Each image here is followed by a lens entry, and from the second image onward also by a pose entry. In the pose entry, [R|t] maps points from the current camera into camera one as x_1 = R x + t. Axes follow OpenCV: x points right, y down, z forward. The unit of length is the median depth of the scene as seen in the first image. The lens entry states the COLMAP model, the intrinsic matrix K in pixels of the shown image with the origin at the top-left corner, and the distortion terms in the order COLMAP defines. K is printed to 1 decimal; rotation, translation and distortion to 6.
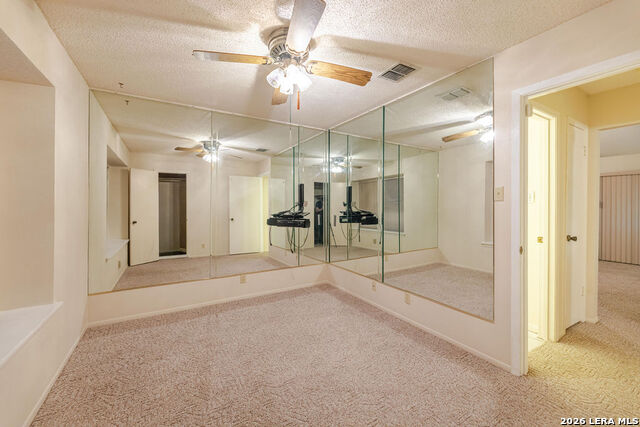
lens RADIAL K [[259.7, 0, 317.3], [0, 259.7, 201.1], [0, 0, 1]] dist [0.009051, 0.000647]
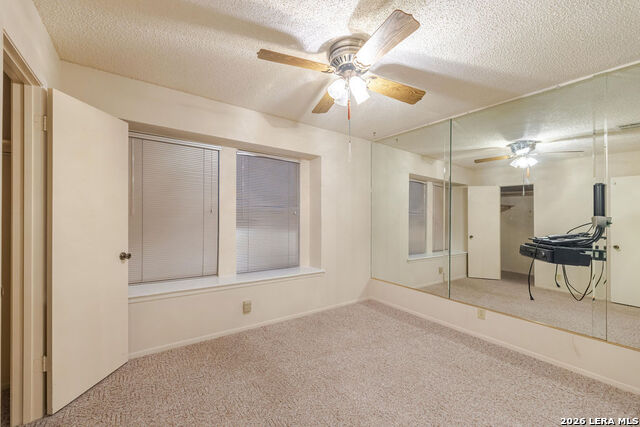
lens RADIAL K [[259.7, 0, 320.0], [0, 259.7, 215.4], [0, 0, 1]] dist [0.009051, 0.000647]
pose [[0.099813, -0.004525, -0.994996, 0.484141], [-0.007421, 0.999958, -0.005292, 0.006852], [0.994979, 0.007912, 0.099776, 0.449197]]
